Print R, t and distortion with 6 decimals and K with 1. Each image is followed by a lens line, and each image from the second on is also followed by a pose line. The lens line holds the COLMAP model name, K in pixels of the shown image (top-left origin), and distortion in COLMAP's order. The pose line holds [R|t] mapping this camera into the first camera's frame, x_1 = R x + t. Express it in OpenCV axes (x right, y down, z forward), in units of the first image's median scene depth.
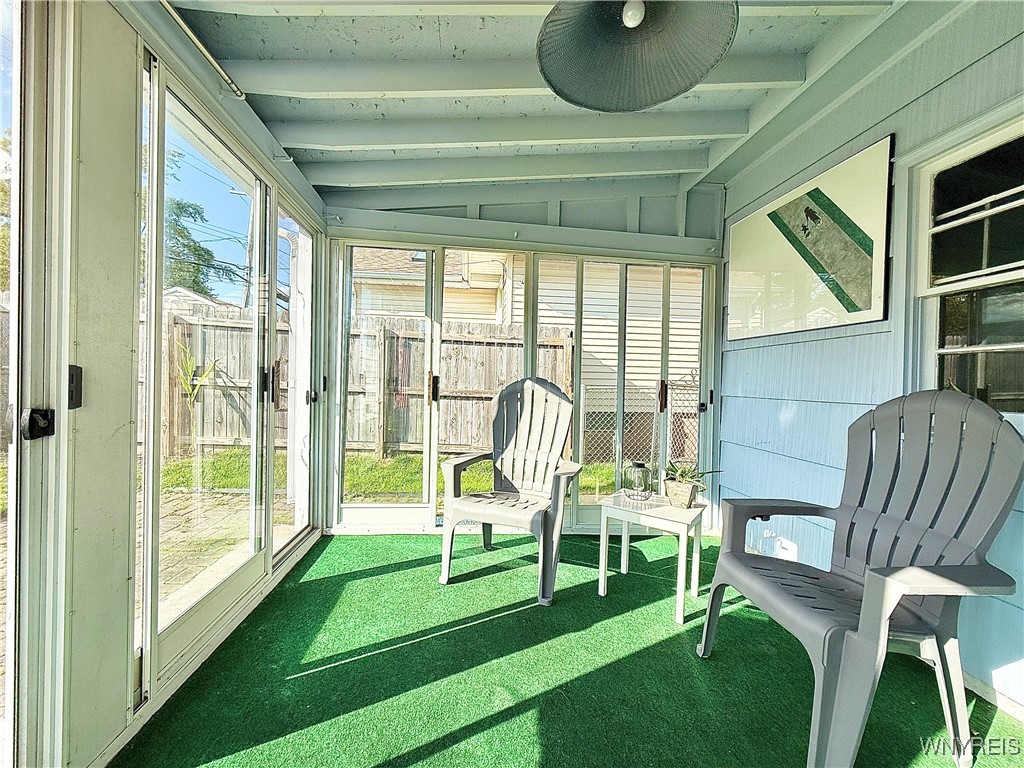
lens RADIAL K [[406.4, 0, 516.1], [0, 406.4, 383.2], [0, 0, 1]] dist [-0.002326, 0.000196]
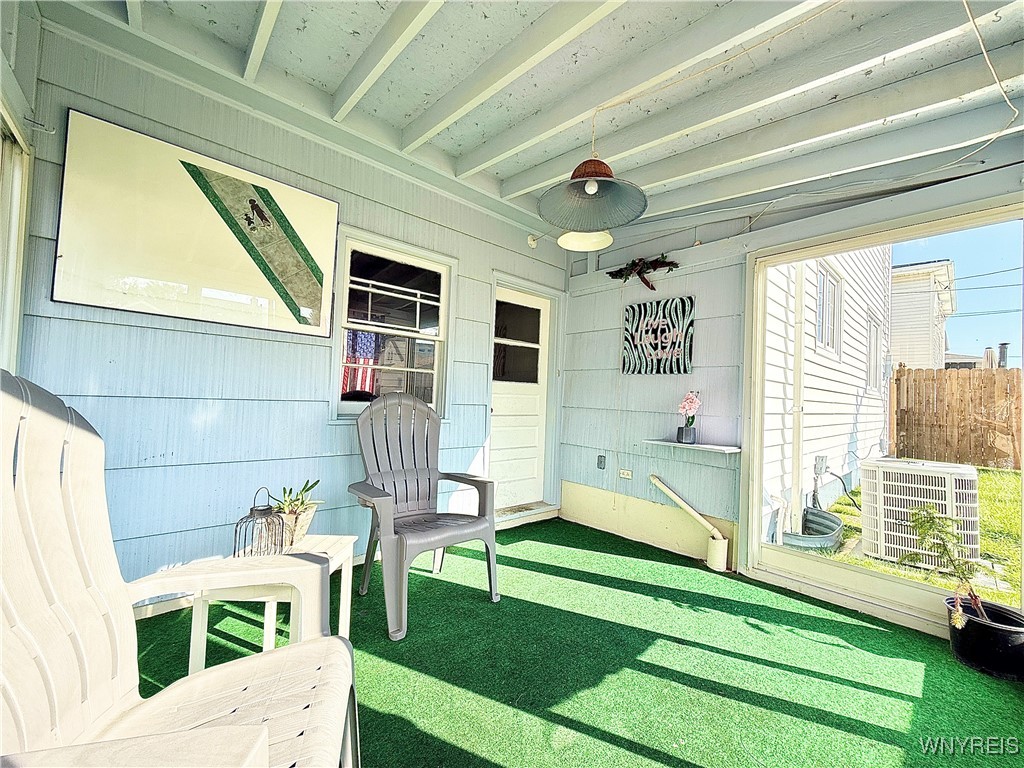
lens RADIAL K [[406.4, 0, 513.3], [0, 406.4, 384.4], [0, 0, 1]] dist [-0.002326, 0.000196]
pose [[-0.572681, -0.022767, 0.819462, -0.439894], [-0.052996, 0.998551, -0.009294, -0.017172], [-0.818063, -0.048751, -0.573058, 1.020065]]
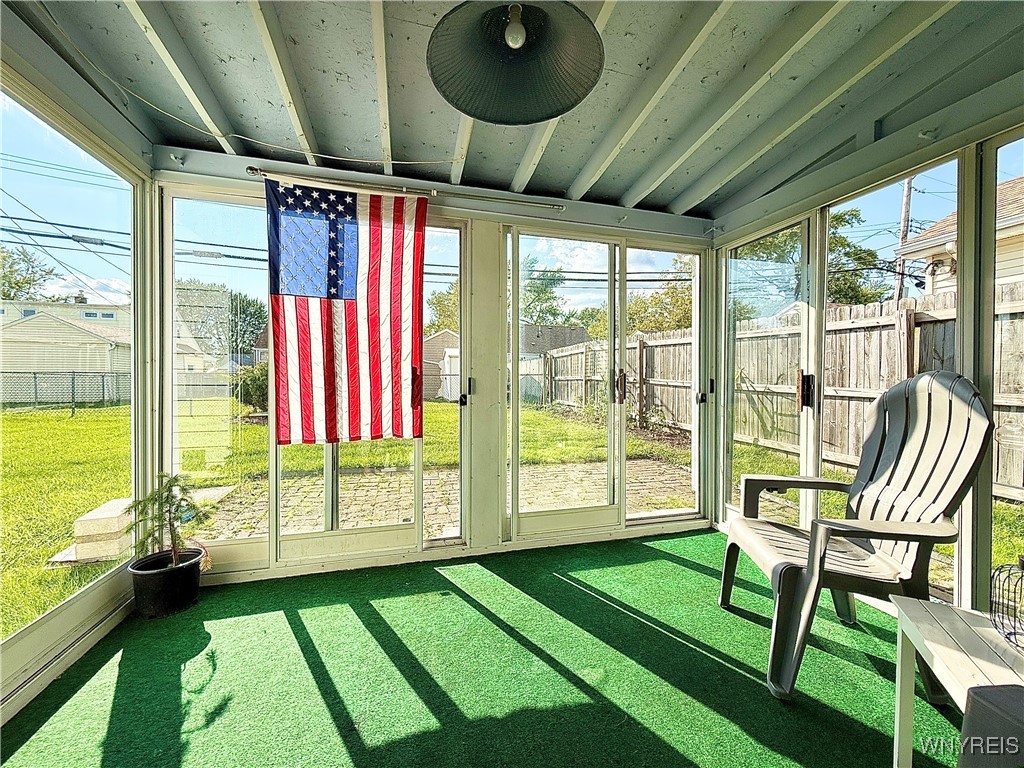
lens RADIAL K [[406.4, 0, 517.5], [0, 406.4, 386.0], [0, 0, 1]] dist [-0.002326, 0.000196]
pose [[0.162637, -0.009718, -0.986638, 0.609038], [-0.001108, 0.999949, -0.010032, 0.015191], [0.986685, 0.002725, 0.162618, 0.384353]]
